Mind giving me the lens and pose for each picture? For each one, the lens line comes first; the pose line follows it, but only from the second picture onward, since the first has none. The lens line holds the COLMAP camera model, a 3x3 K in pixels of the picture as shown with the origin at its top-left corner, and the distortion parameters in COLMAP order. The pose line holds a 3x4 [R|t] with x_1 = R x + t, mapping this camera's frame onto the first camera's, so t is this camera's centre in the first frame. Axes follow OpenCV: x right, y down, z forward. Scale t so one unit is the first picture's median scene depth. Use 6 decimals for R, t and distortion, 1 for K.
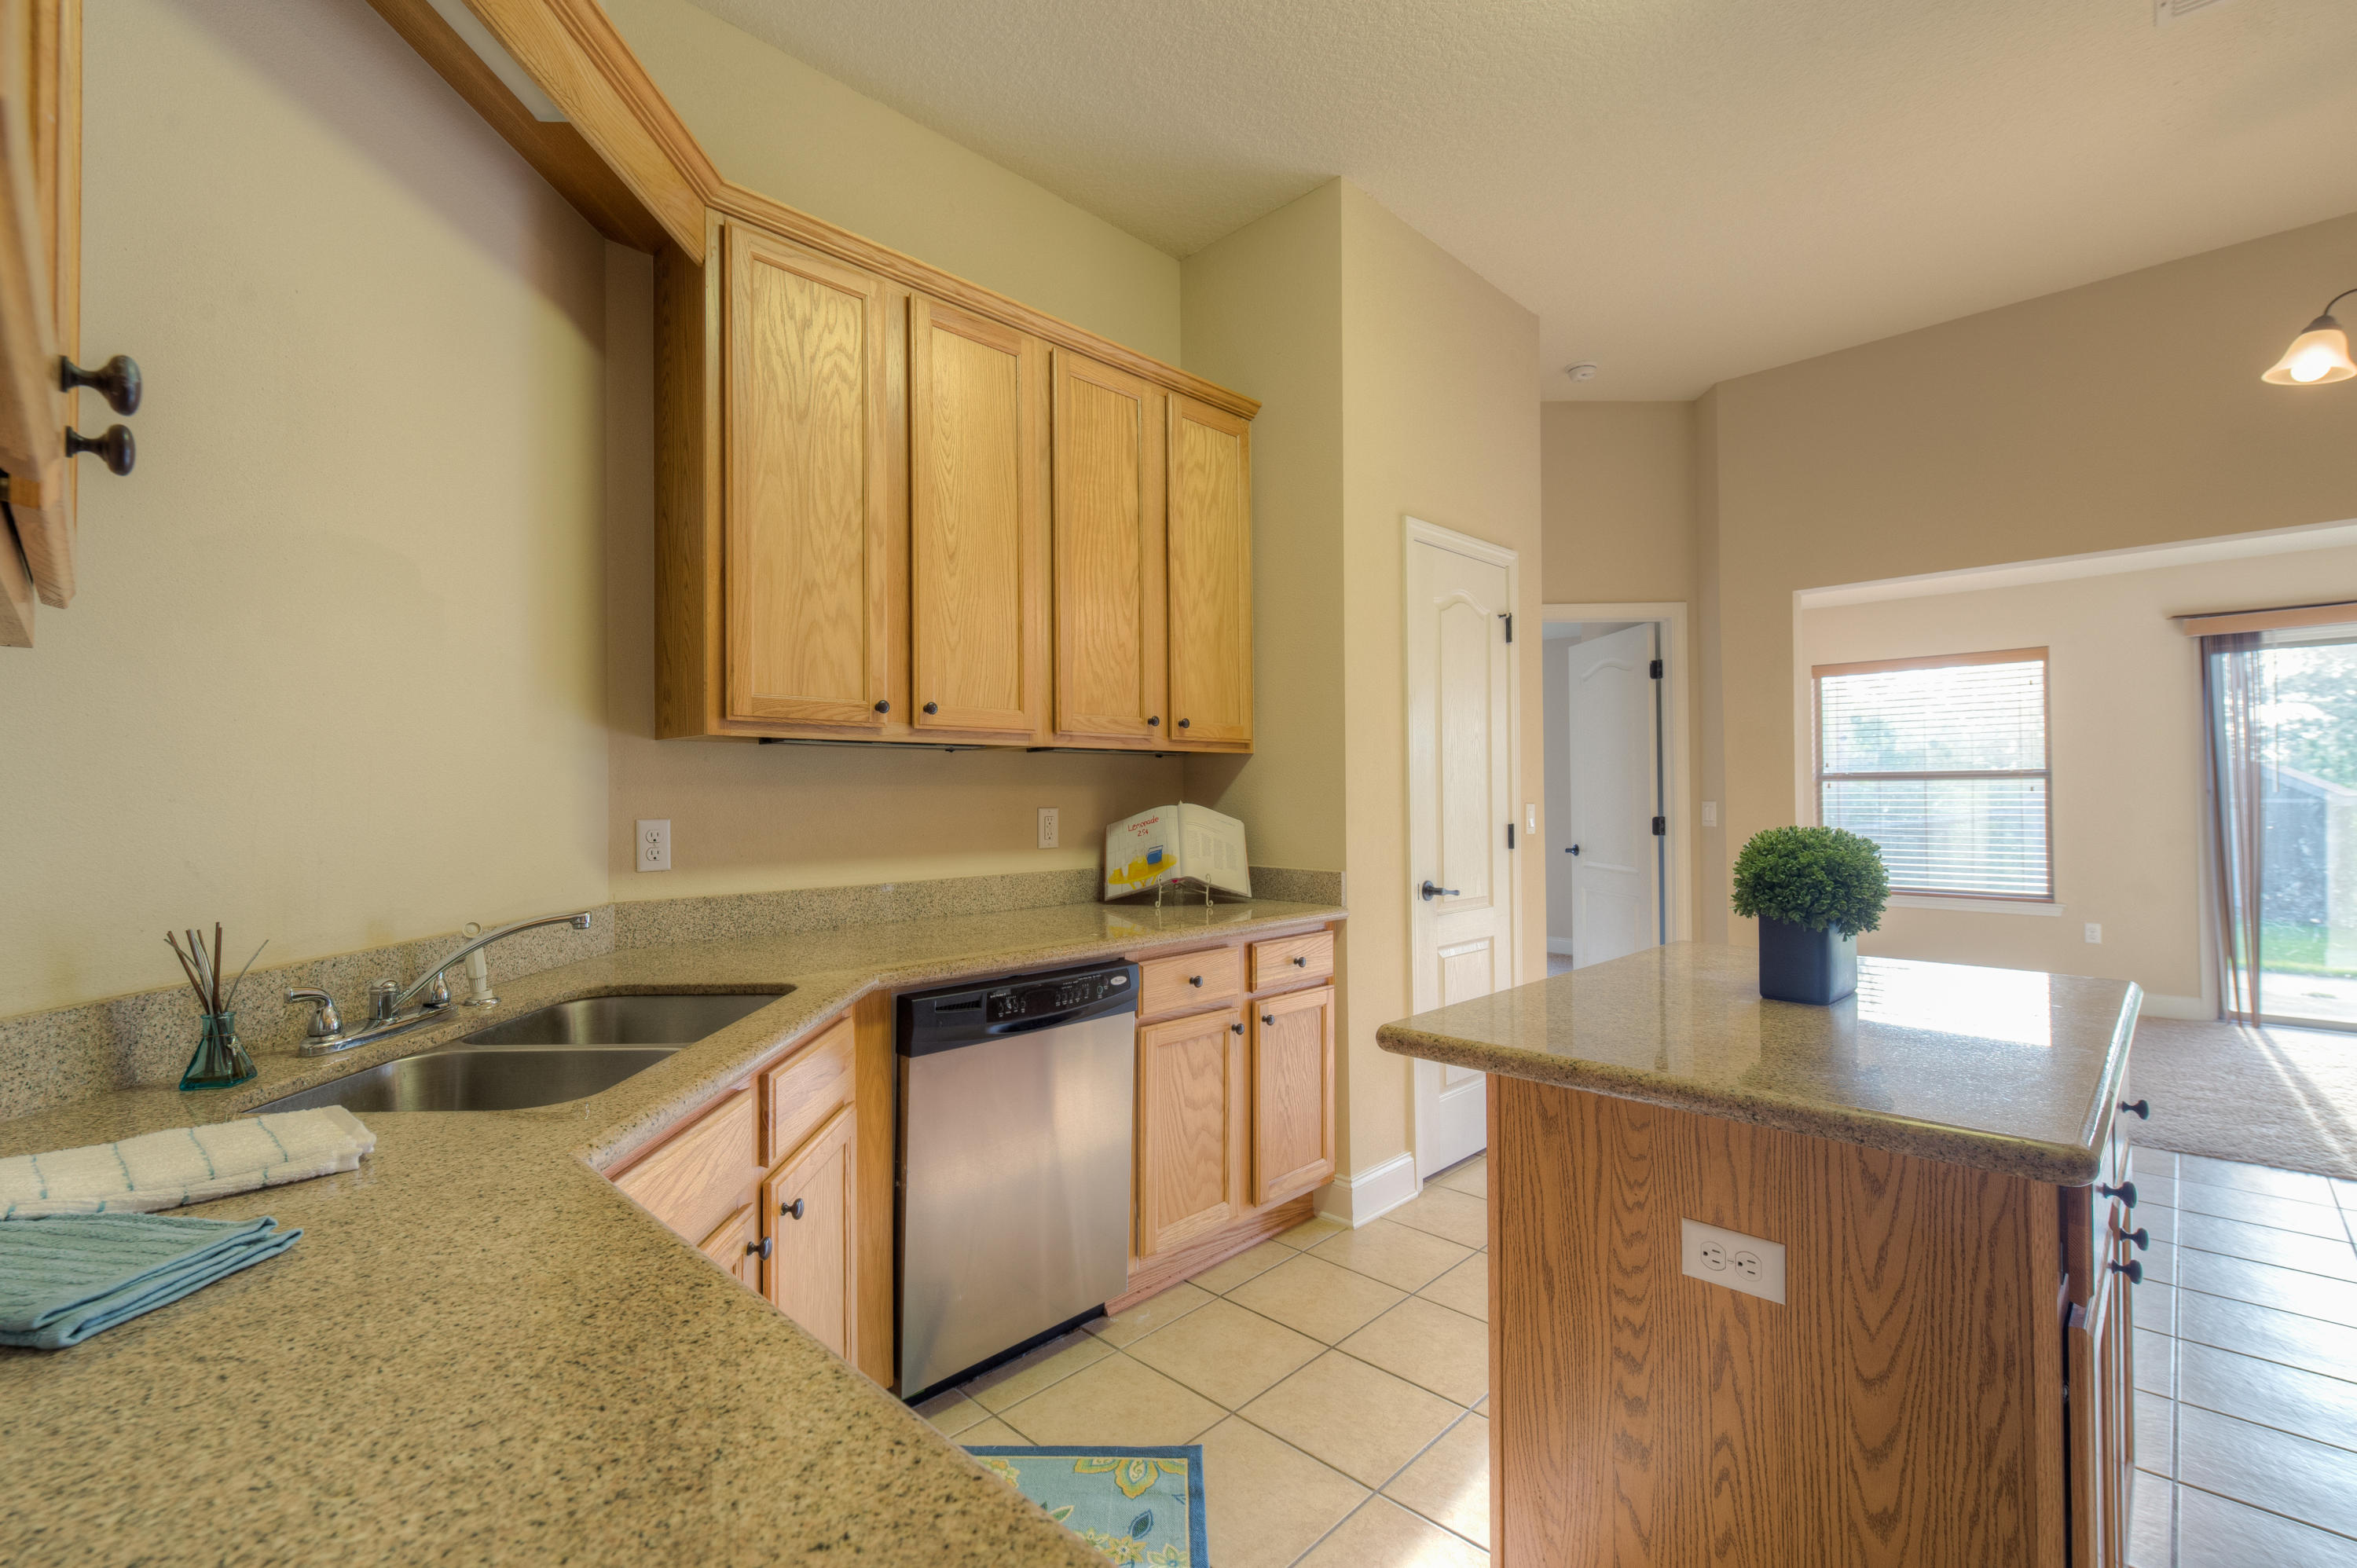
lens RADIAL K [[1031.8, 0, 1171.2], [0, 1031.8, 784.8], [0, 0, 1]] dist [0.013730, -0.006313]
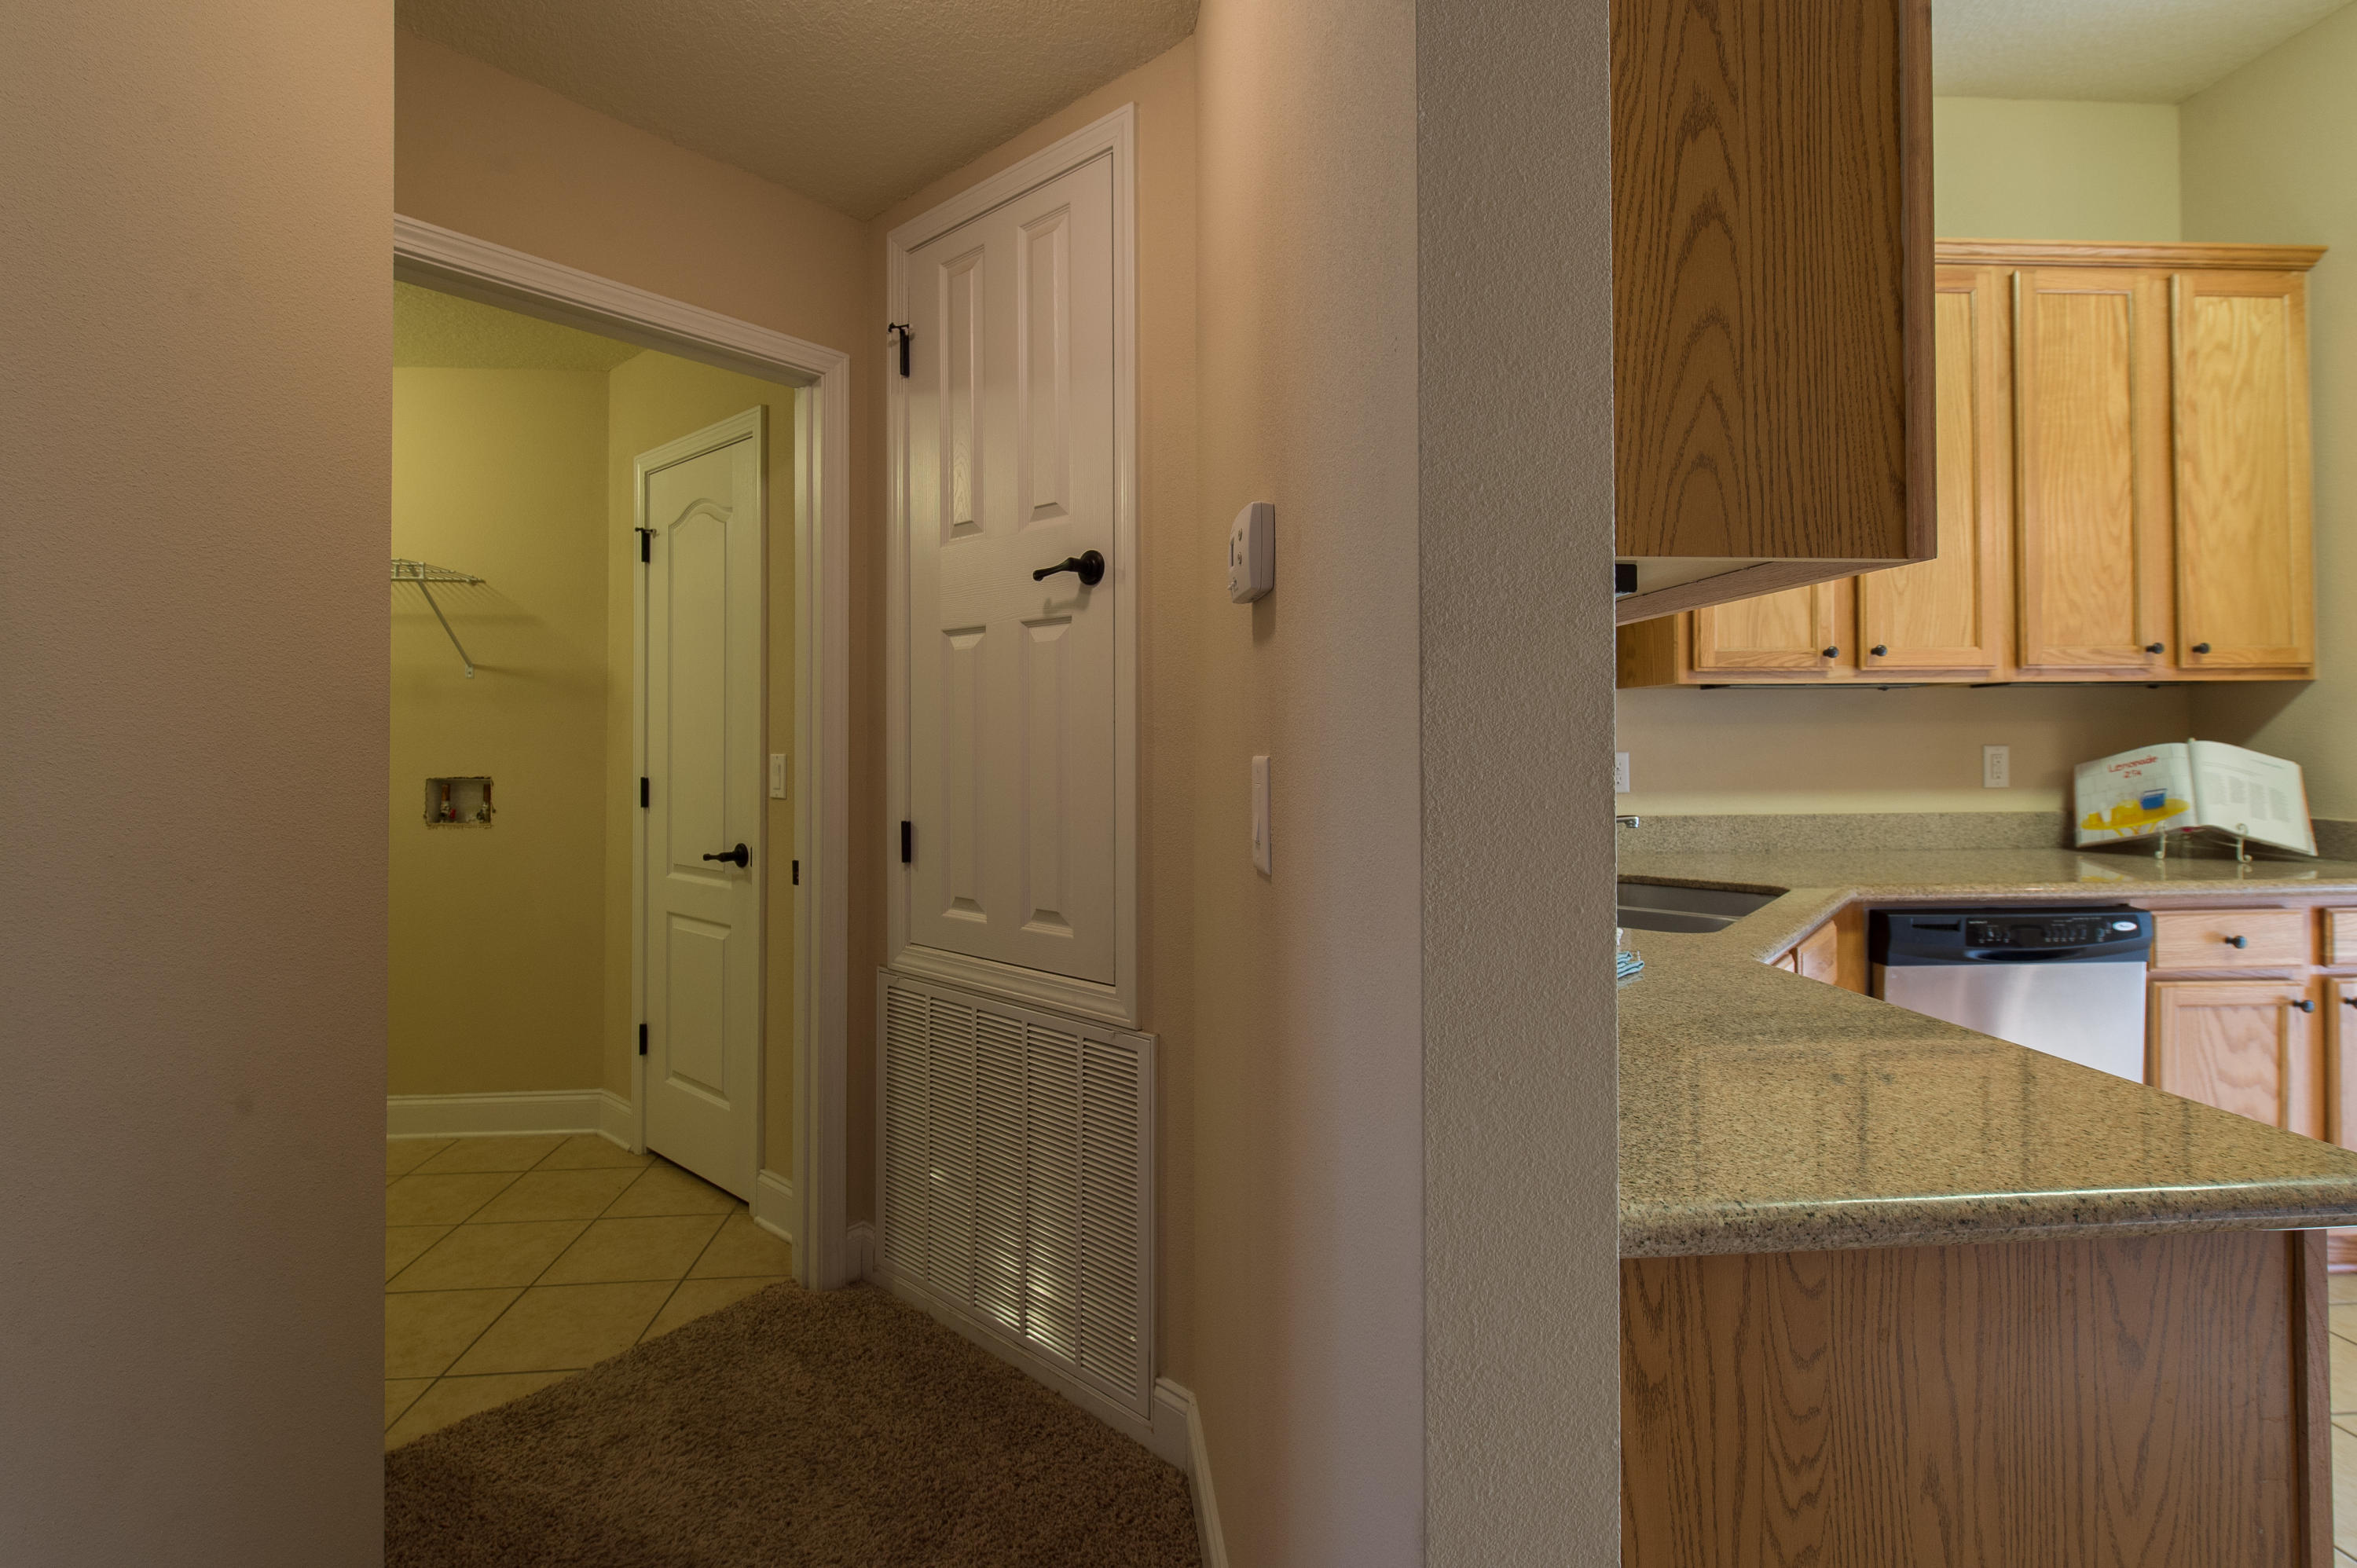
lens RADIAL K [[1047.3, 0, 1141.8], [0, 1047.3, 729.3], [0, 0, 1]] dist [0.003349, -0.000642]
pose [[0.744497, -0.005550, -0.667603, -0.064266], [0.008875, 0.999959, 0.001584, -0.001116], [0.667567, -0.007104, 0.744516, -0.265344]]
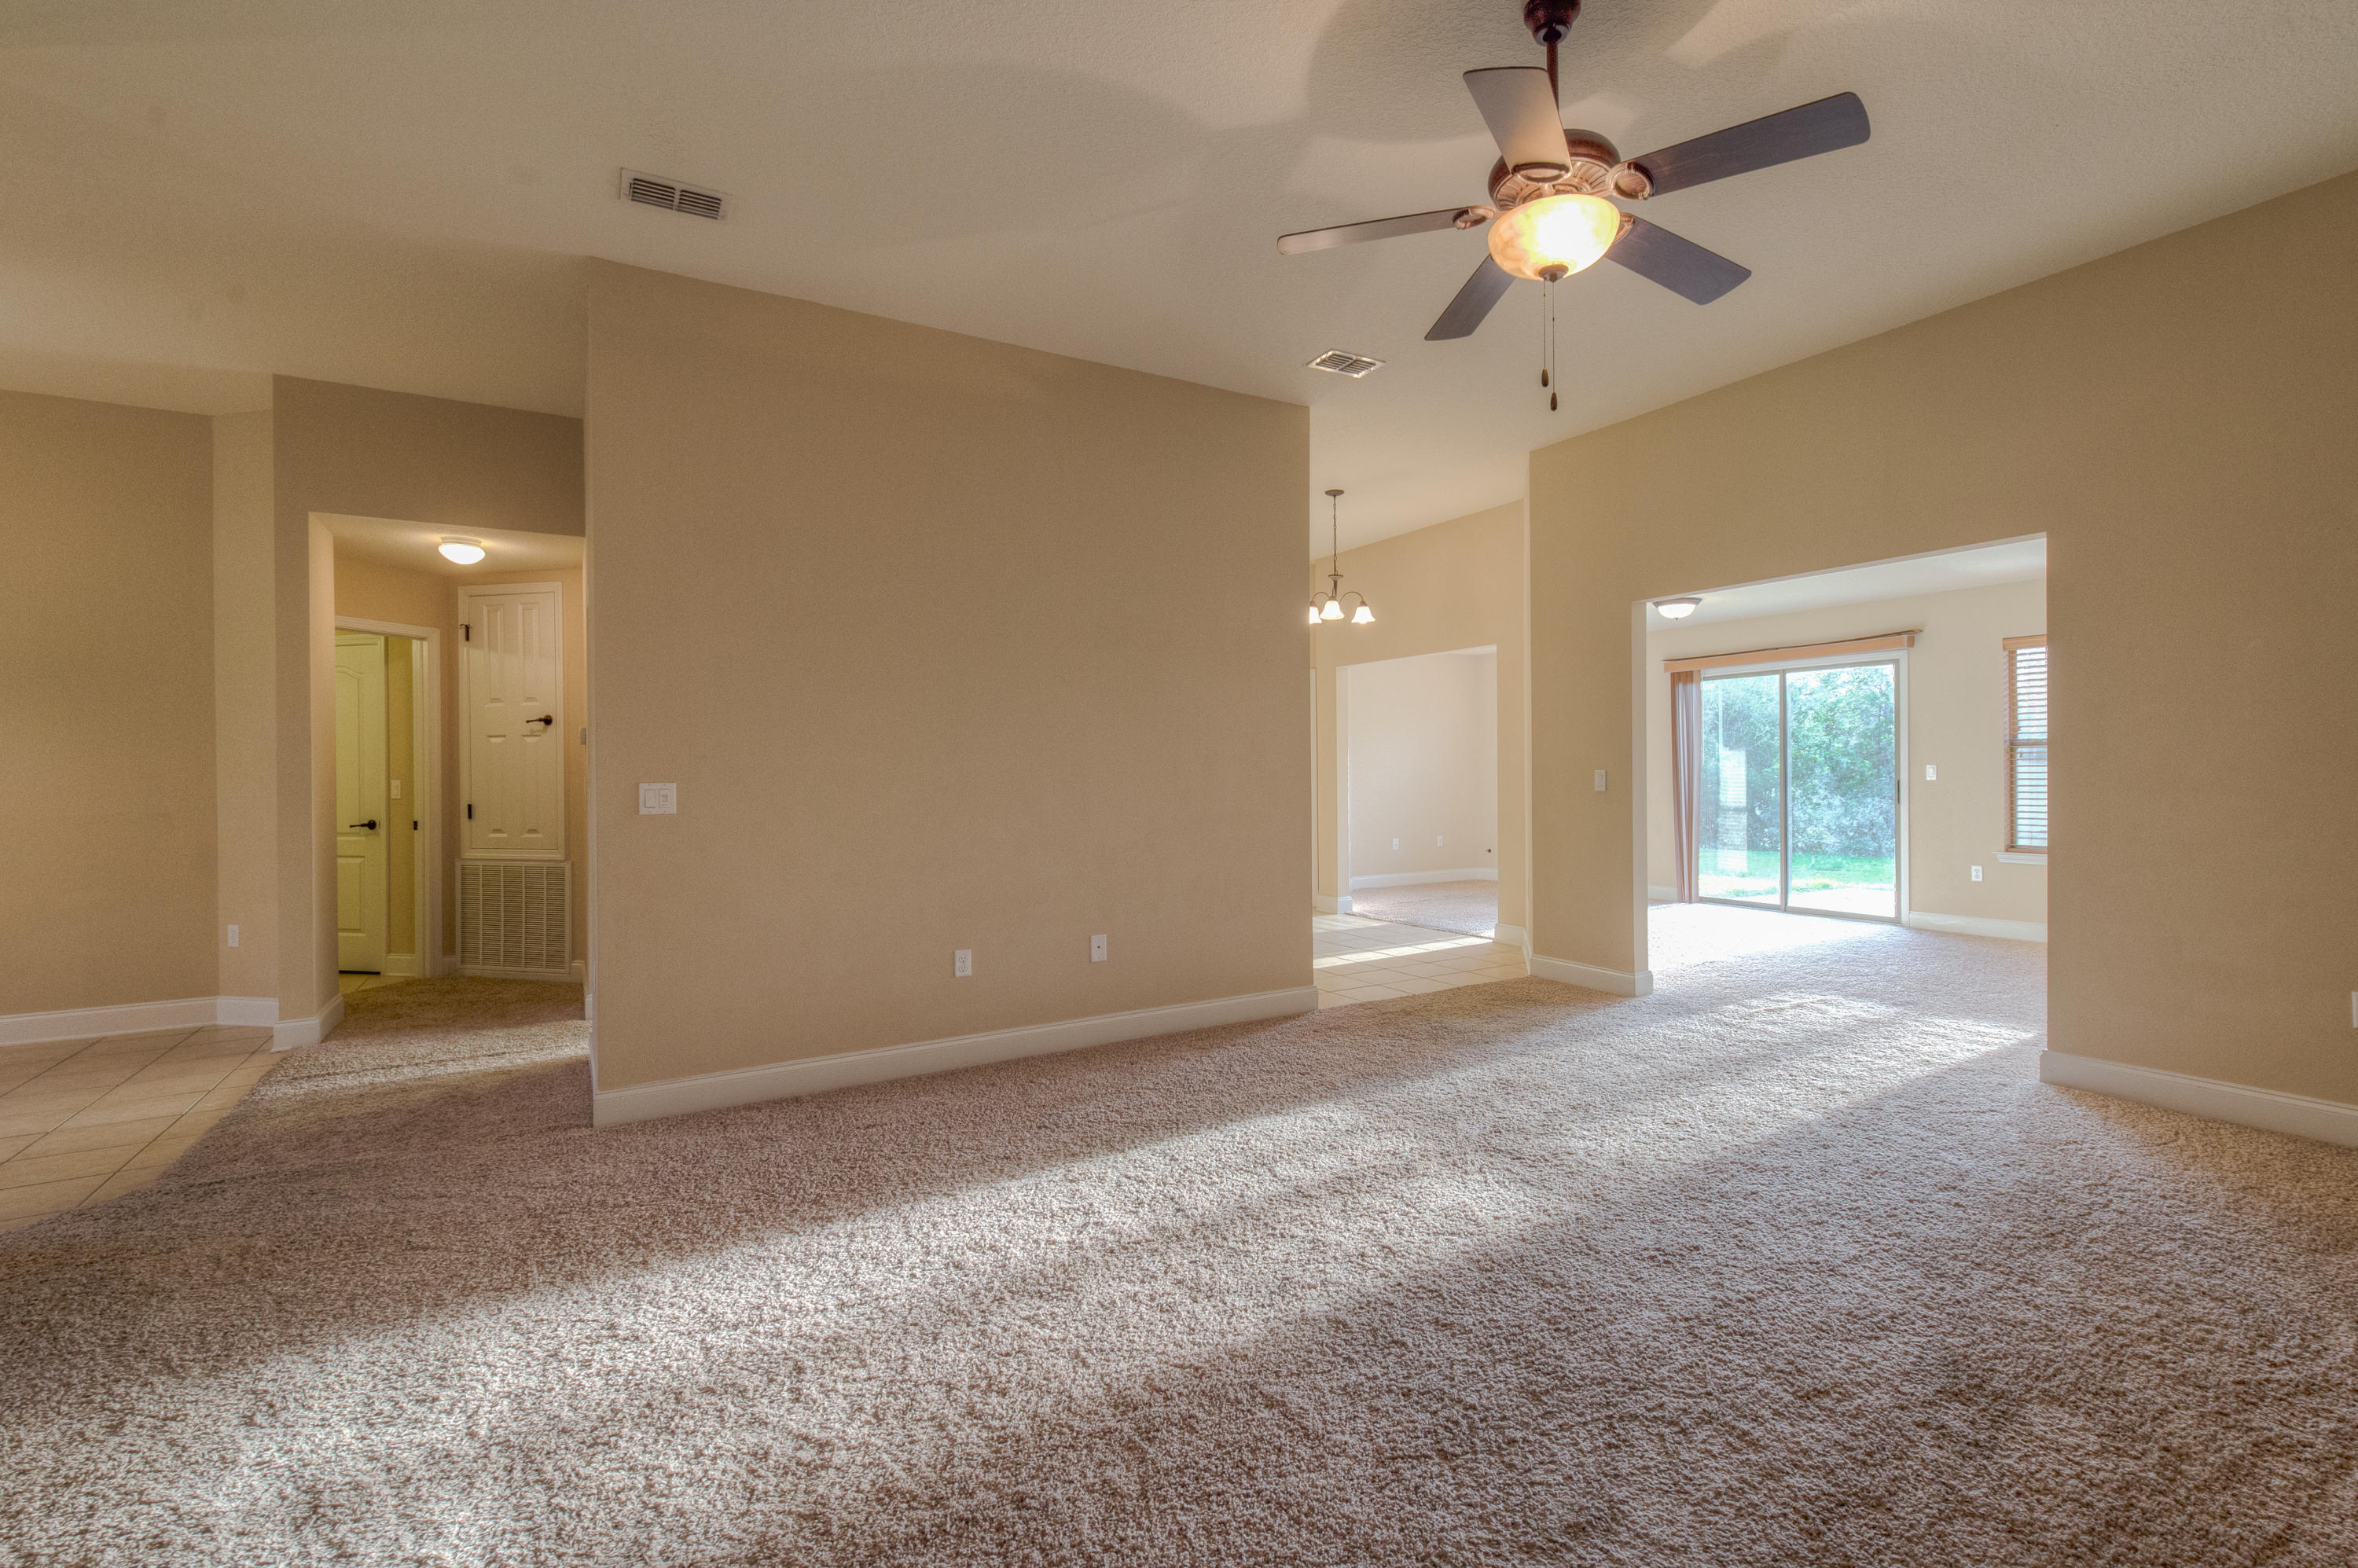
lens RADIAL K [[1072.4, 0, 1262.6], [0, 1072.4, 774.2], [0, 0, 1]] dist [0.004390, 0.000338]
pose [[0.975094, -0.000739, -0.221791, 1.392580], [0.005065, 0.999808, 0.018940, -0.028640], [0.221734, -0.019592, 0.974910, -1.622055]]
